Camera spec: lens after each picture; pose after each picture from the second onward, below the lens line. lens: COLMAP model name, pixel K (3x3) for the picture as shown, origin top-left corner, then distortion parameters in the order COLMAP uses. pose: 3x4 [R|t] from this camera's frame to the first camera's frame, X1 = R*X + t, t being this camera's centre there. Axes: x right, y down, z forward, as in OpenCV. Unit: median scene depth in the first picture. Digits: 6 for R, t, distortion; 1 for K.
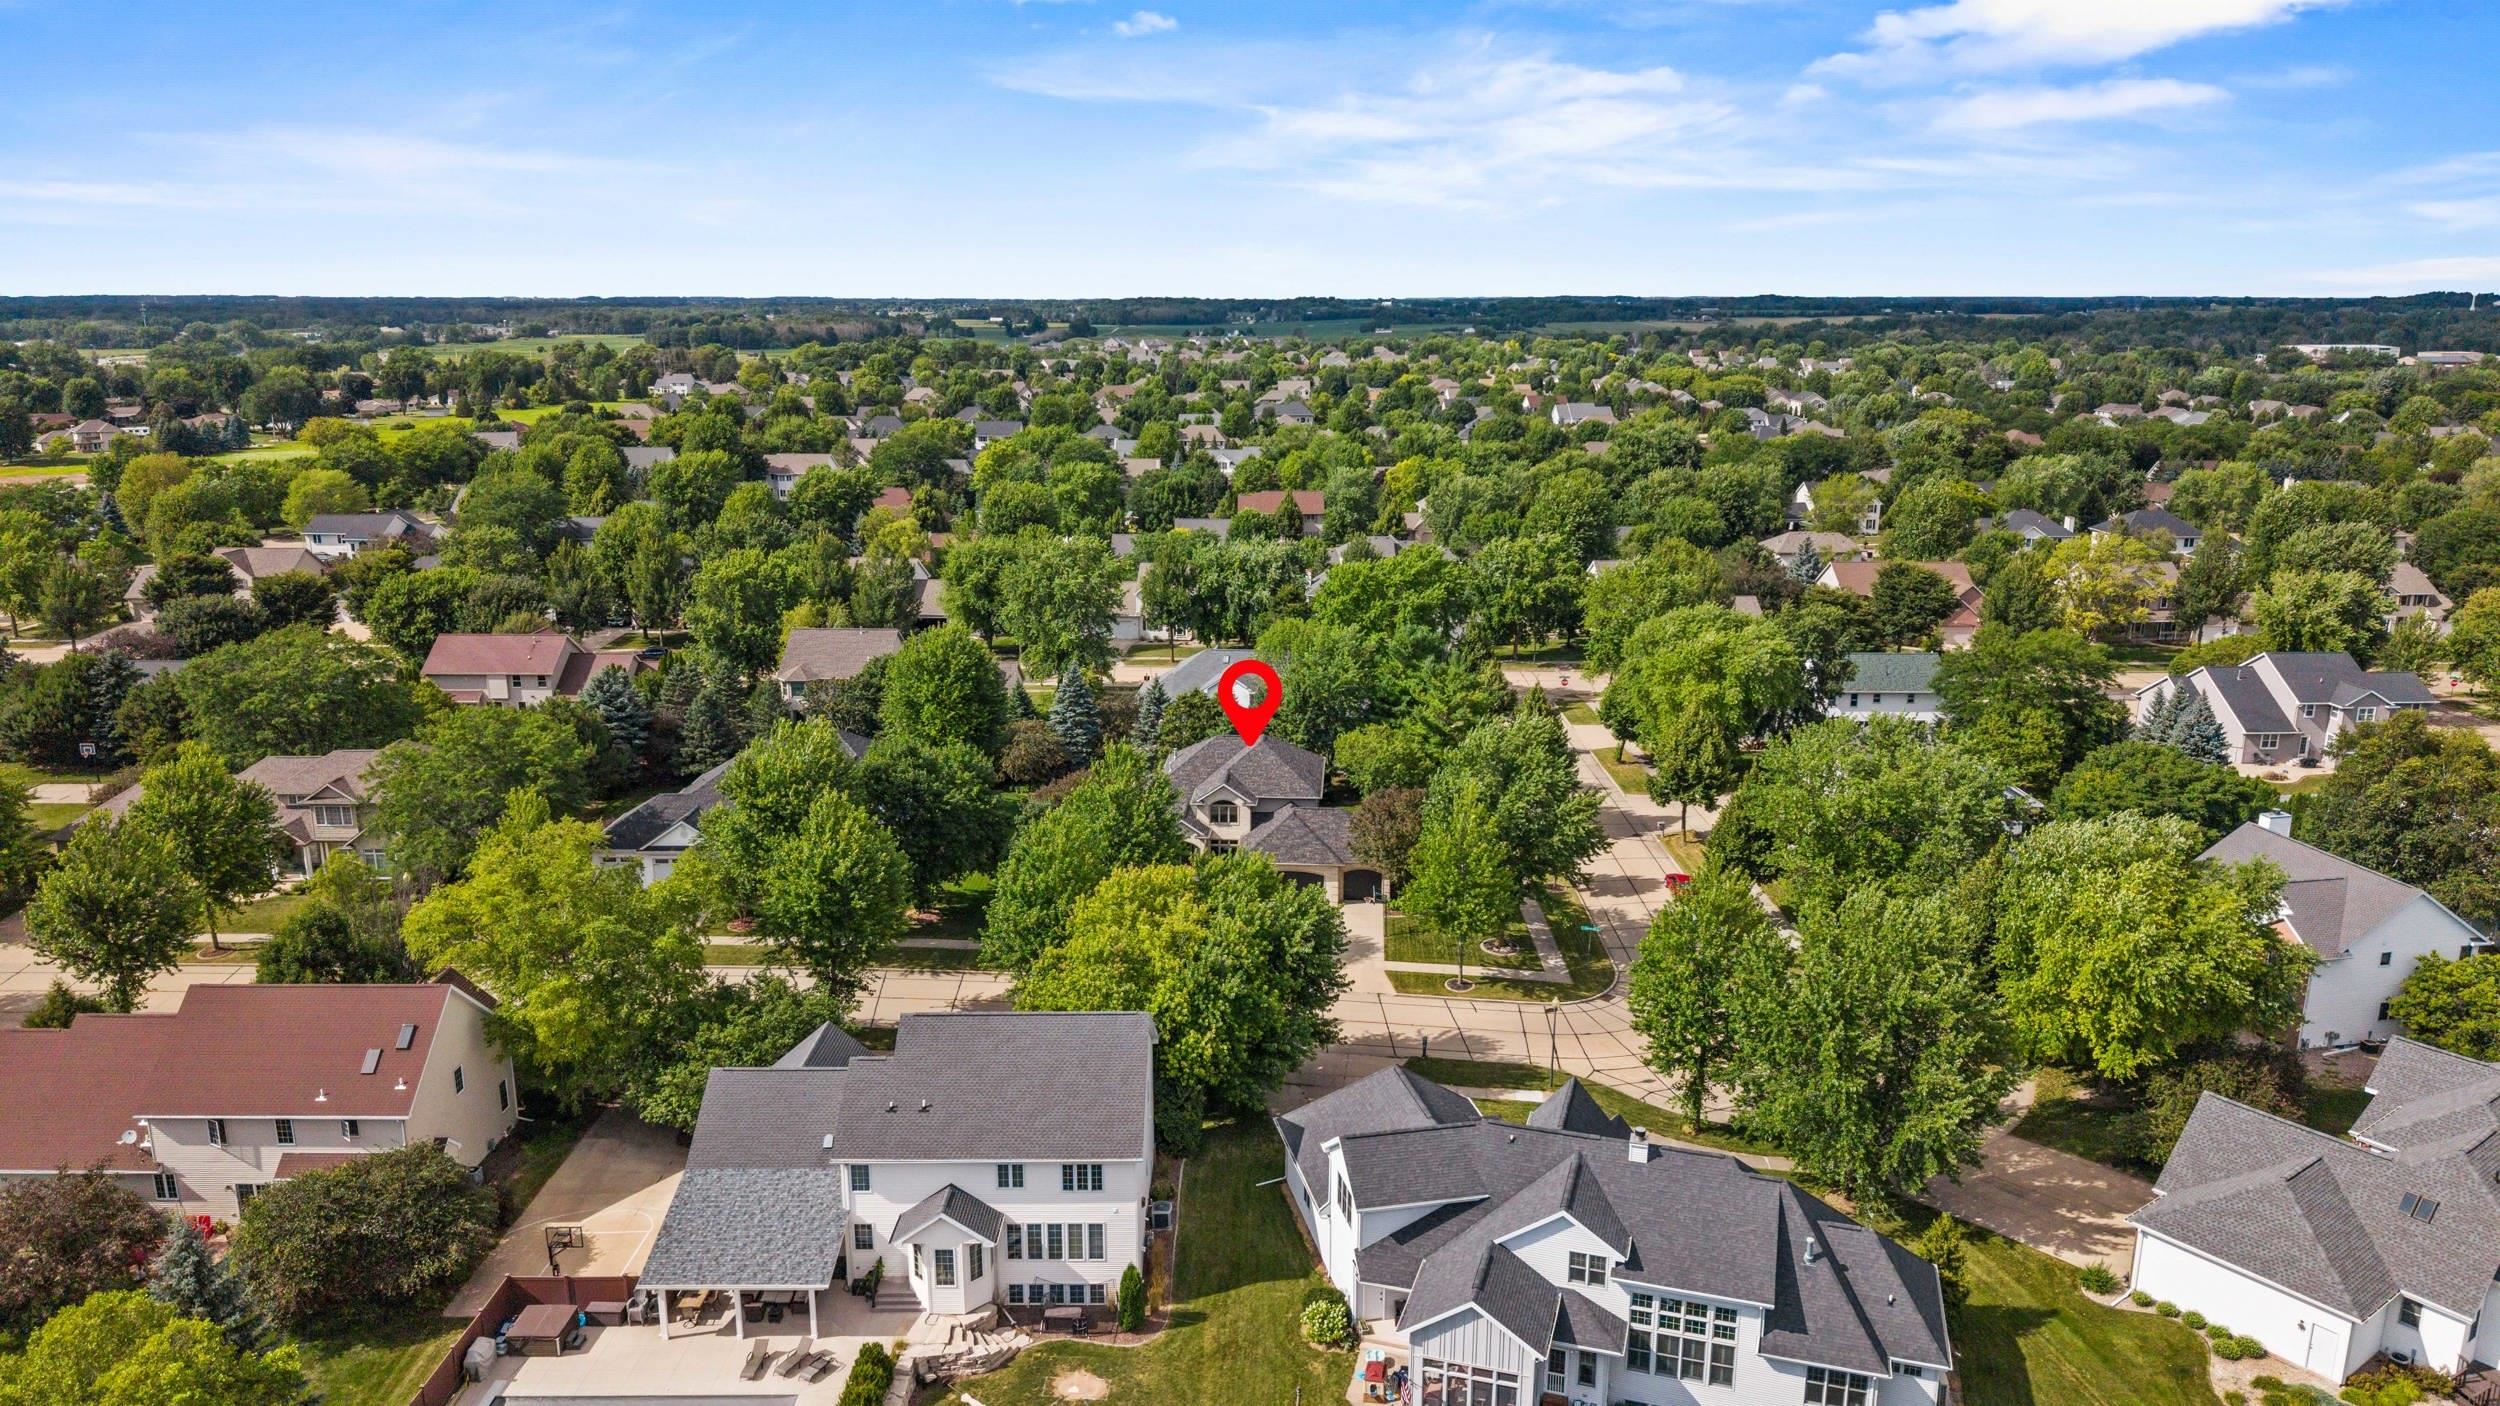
lens RADIAL K [[1668.9, 0, 1248.9], [0, 1668.9, 718.7], [0, 0, 1]] dist [0.043979, -0.050887]
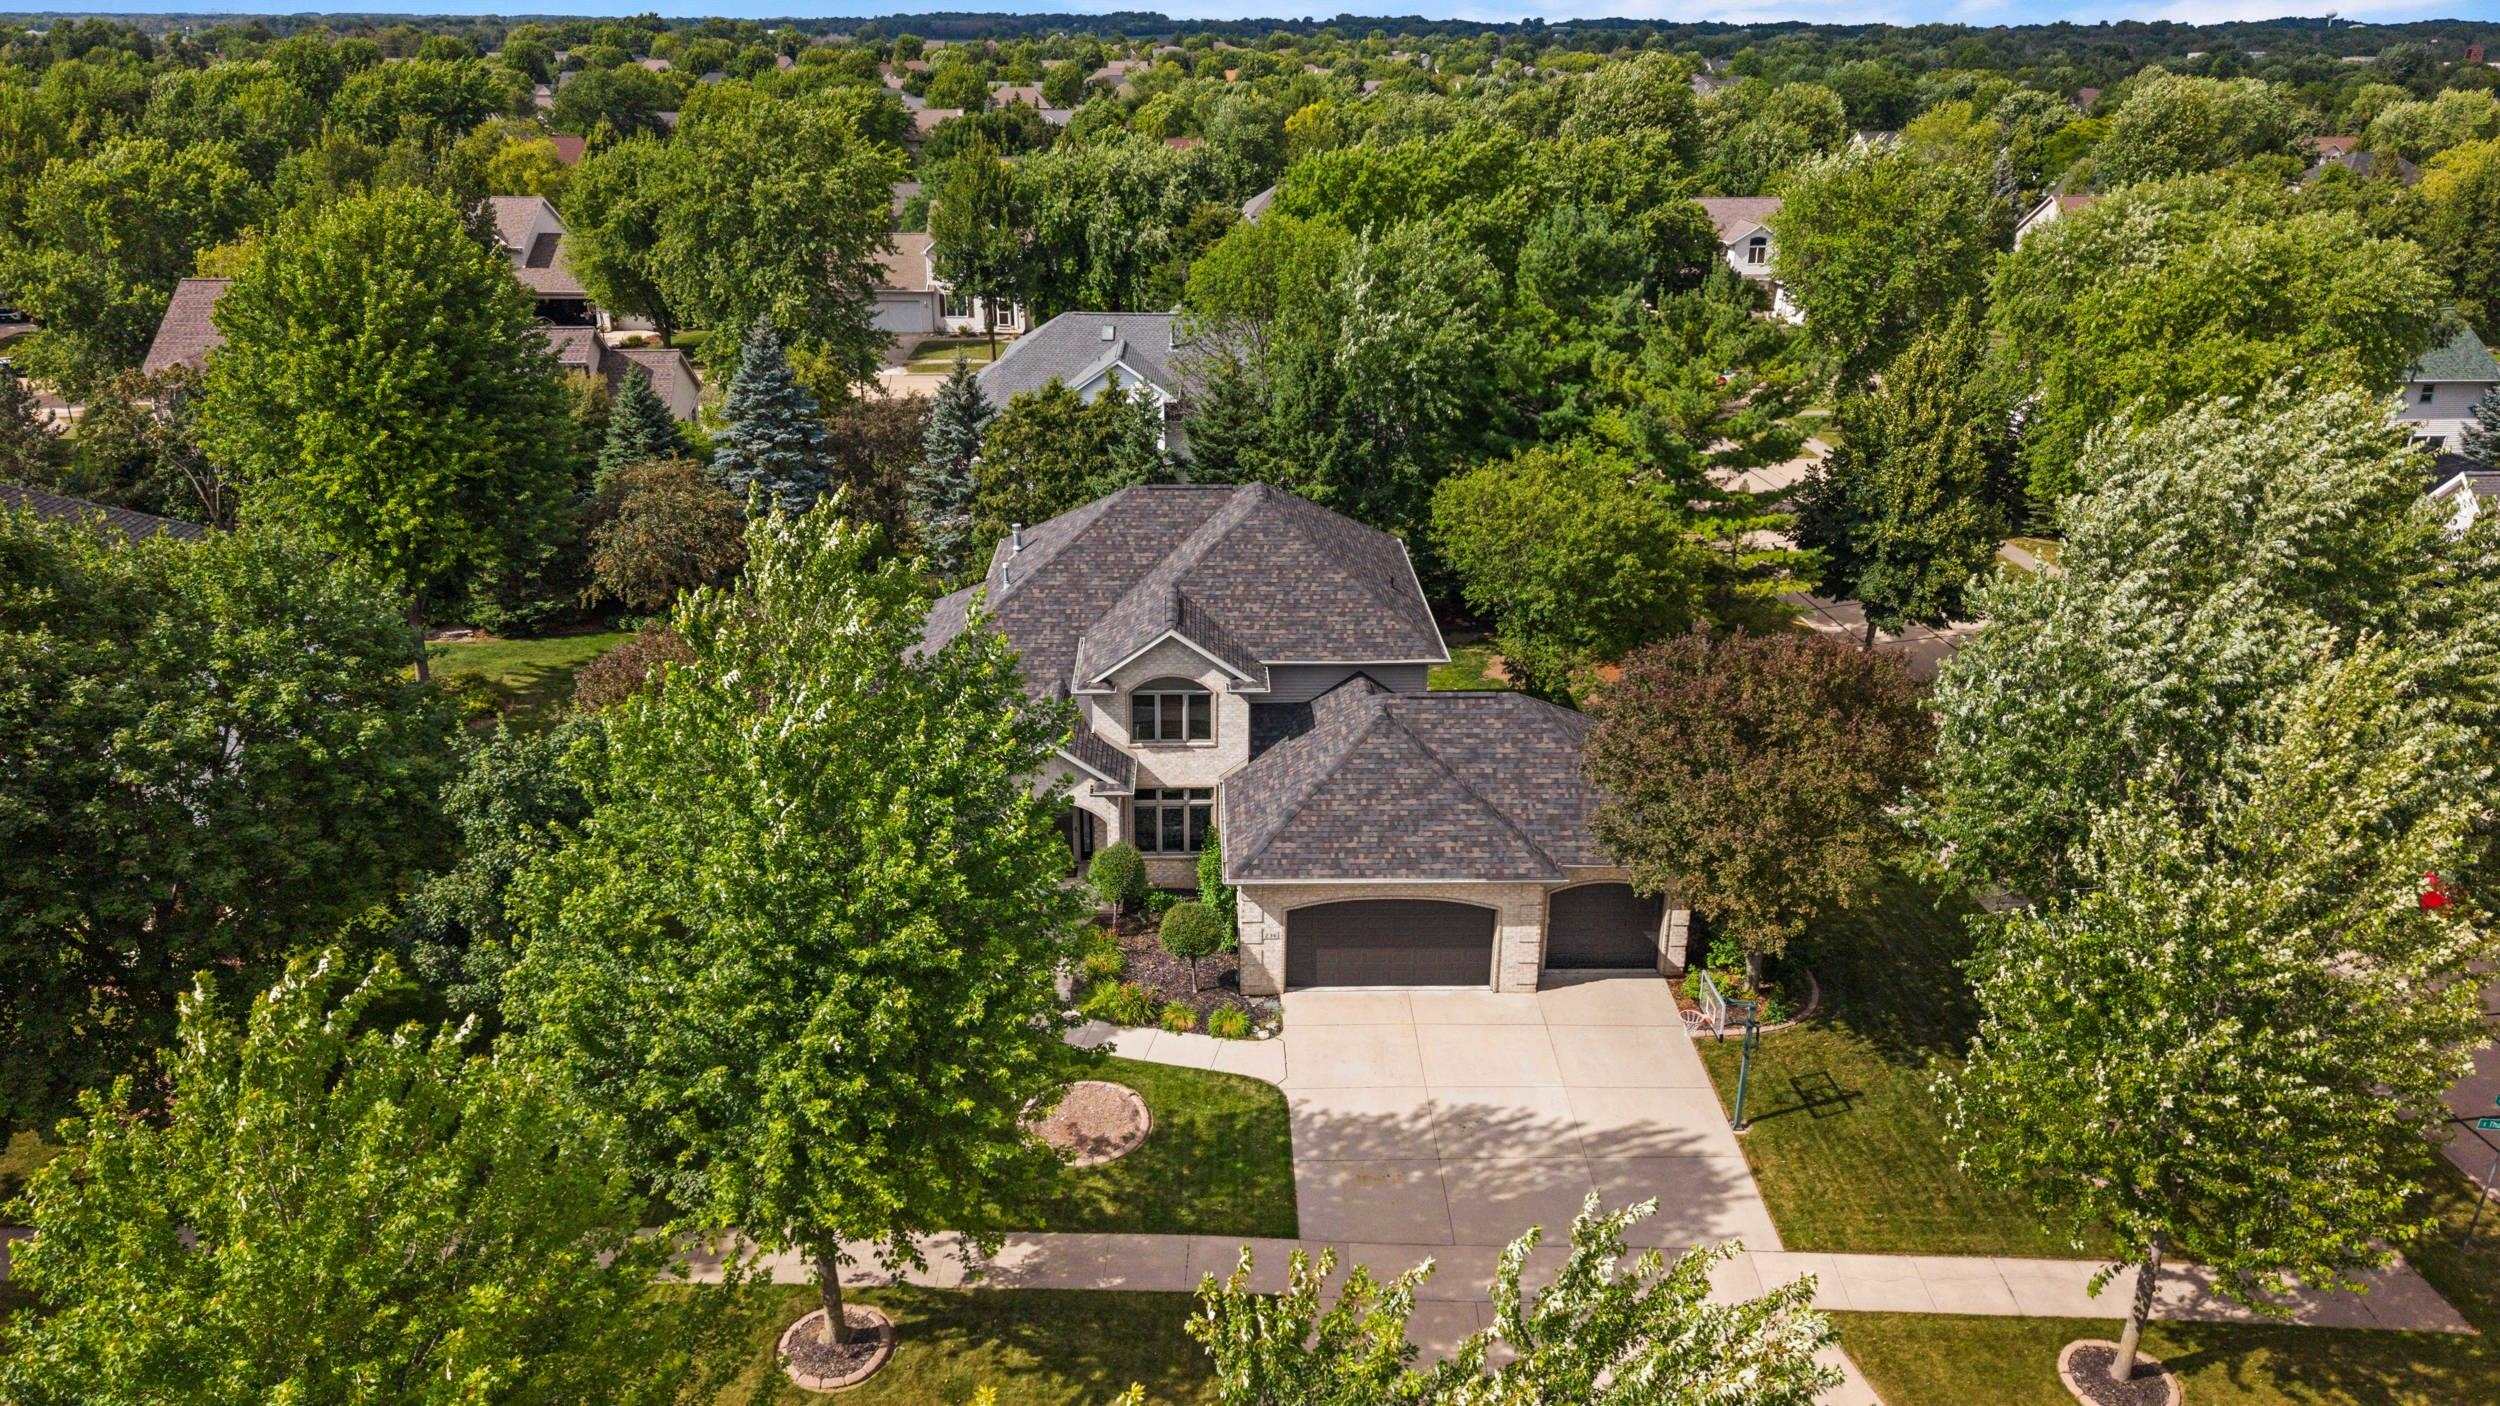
lens RADIAL K [[1702.5, 0, 1245.7], [0, 1702.5, 733.7], [0, 0, 1]] dist [0.061997, -0.108681]
pose [[0.994867, -0.030854, 0.096372, -0.037465], [0.016548, 0.989168, 0.145854, 0.011300], [-0.099828, -0.143511, 0.984601, 0.730096]]
